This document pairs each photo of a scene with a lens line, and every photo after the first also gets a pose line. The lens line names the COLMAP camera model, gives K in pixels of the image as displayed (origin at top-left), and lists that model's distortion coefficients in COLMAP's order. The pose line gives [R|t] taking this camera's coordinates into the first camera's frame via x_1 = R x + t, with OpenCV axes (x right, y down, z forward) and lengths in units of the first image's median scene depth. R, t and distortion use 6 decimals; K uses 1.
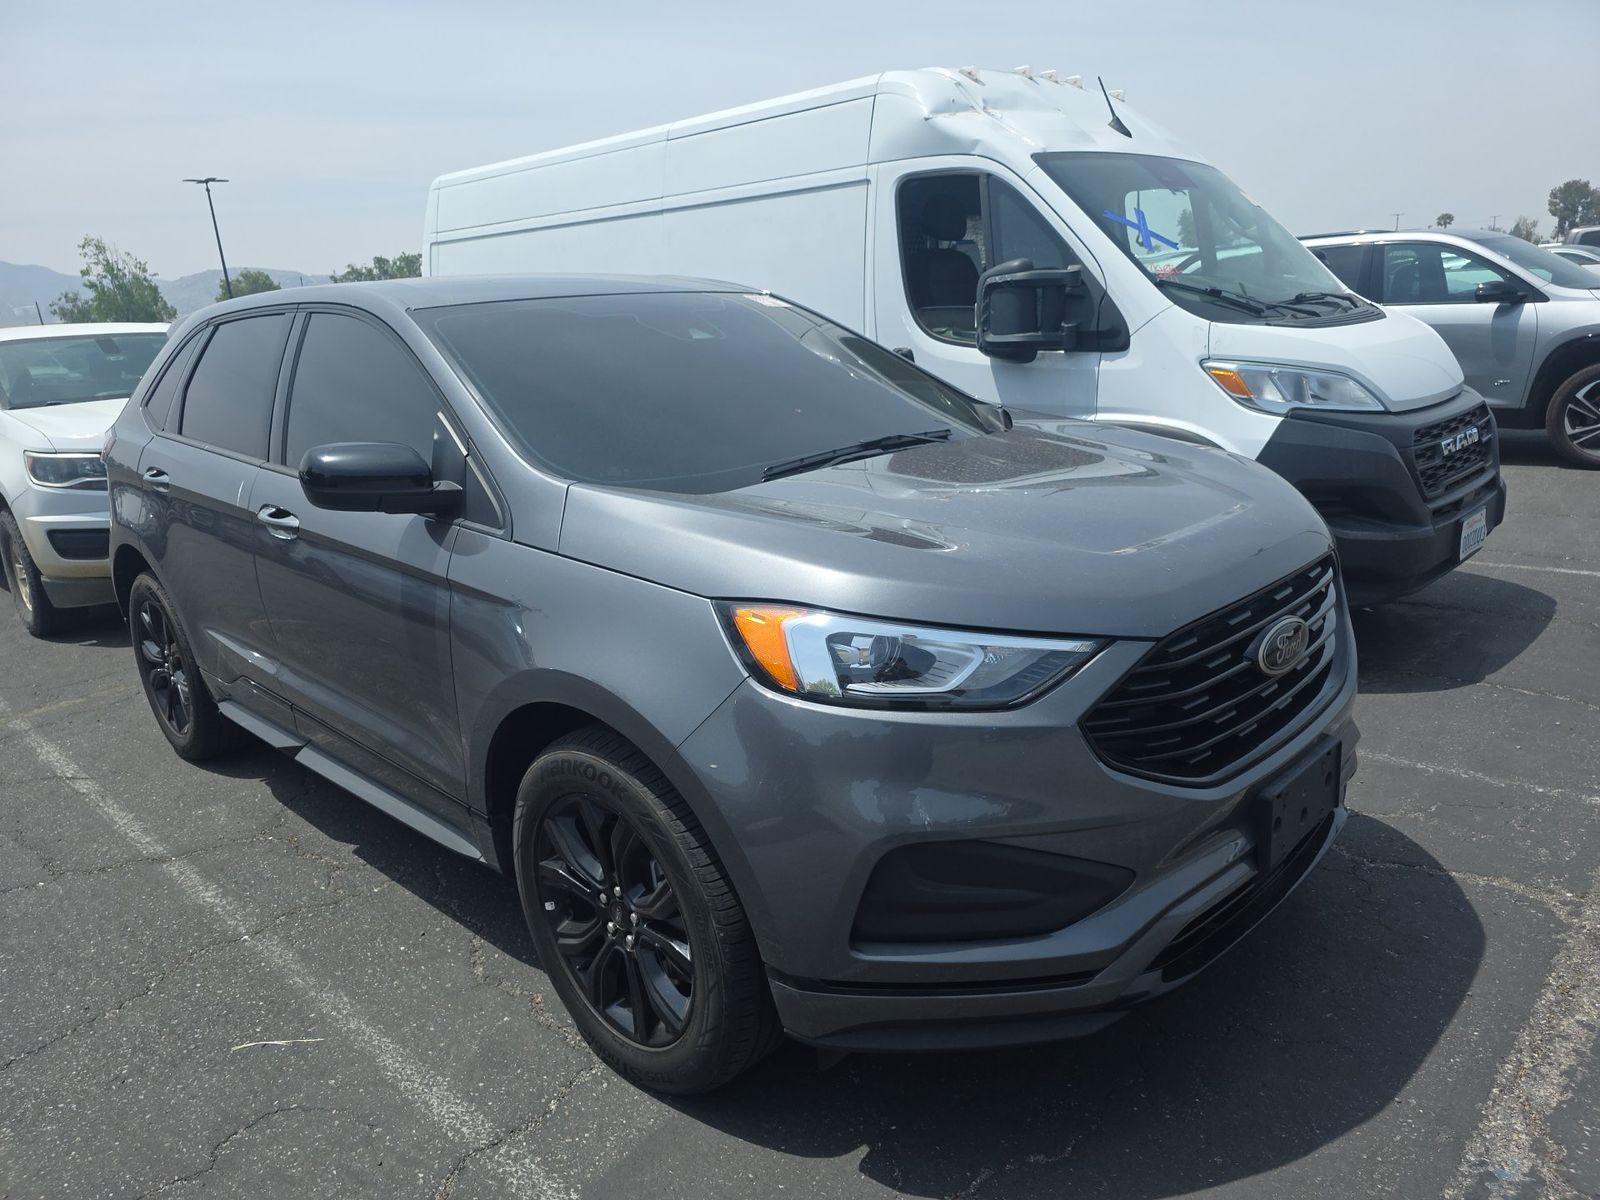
lens RADIAL K [[1100.0, 0, 788.8], [0, 1100.0, 596.8], [0, 0, 1]] dist [0.039924, -0.026130]
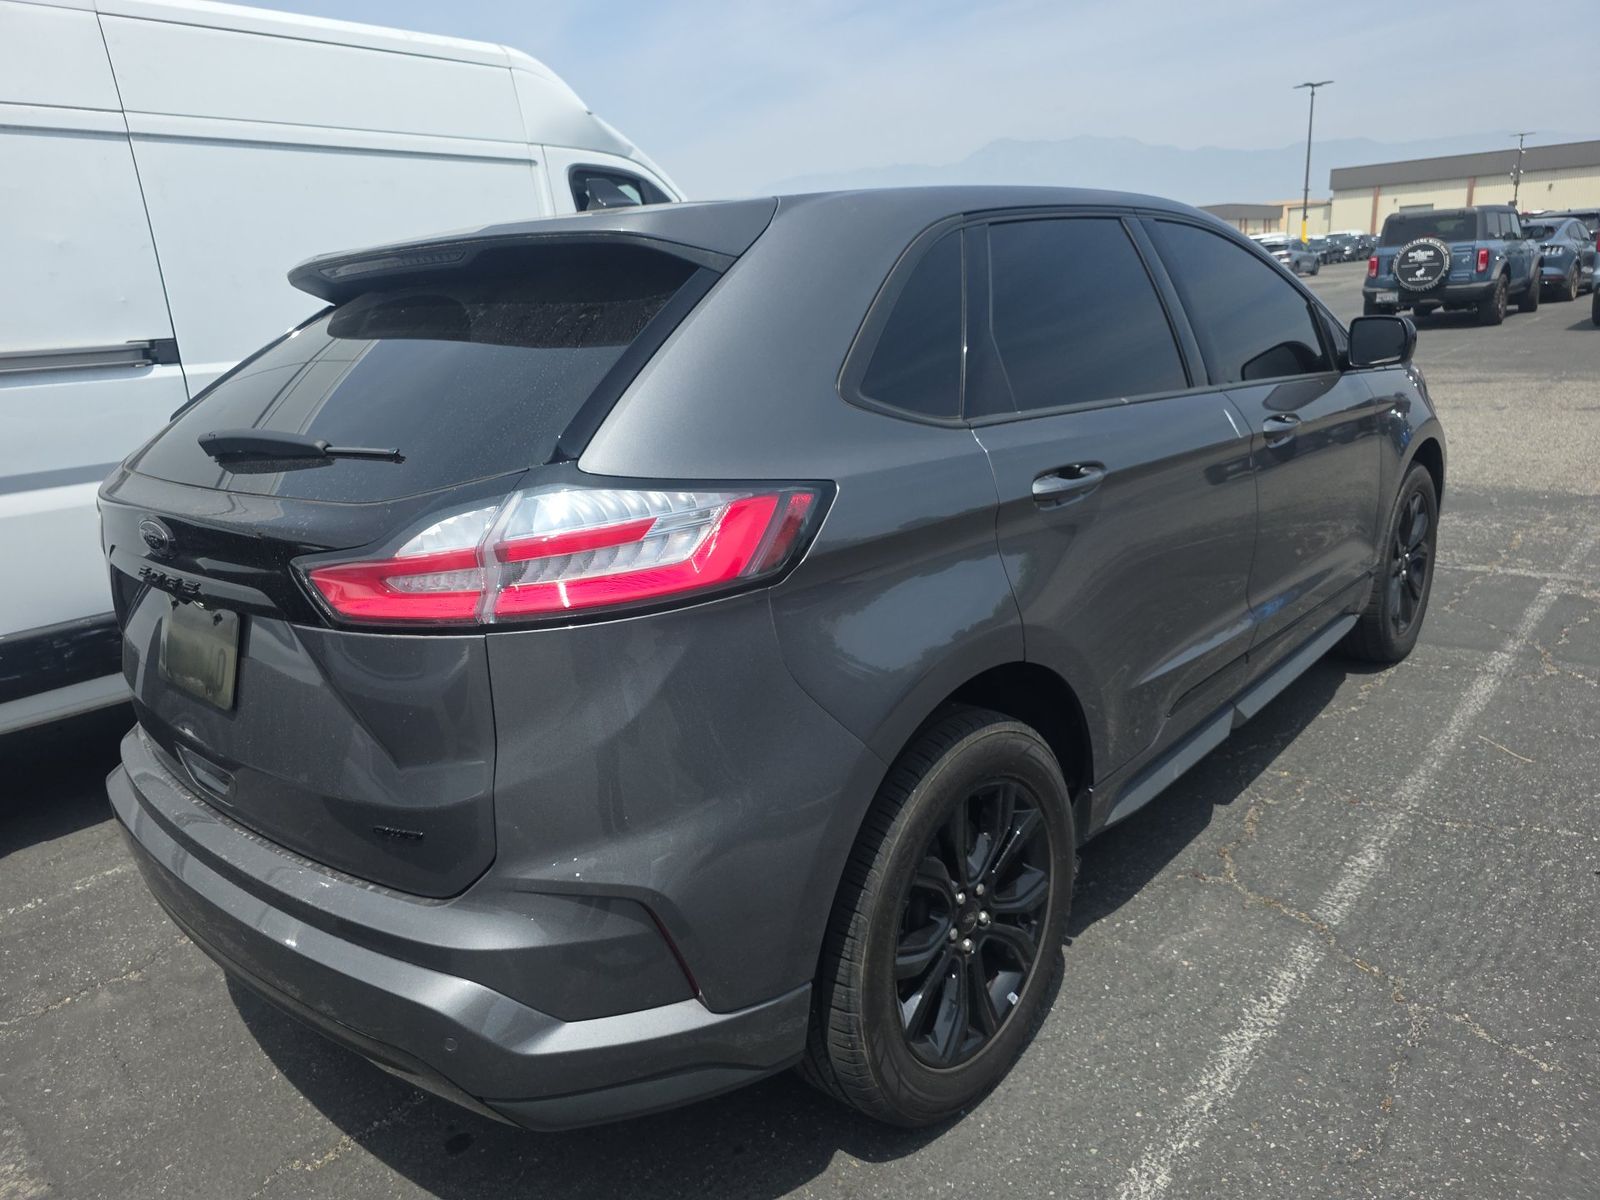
lens RADIAL K [[1100.0, 0, 788.8], [0, 1100.0, 596.8], [0, 0, 1]] dist [0.039924, -0.026130]
pose [[-0.062655, -0.189619, 0.979857, -1.234535], [0.316506, 0.927333, 0.199693, -0.229104], [-0.946519, 0.322643, 0.001914, 1.280539]]
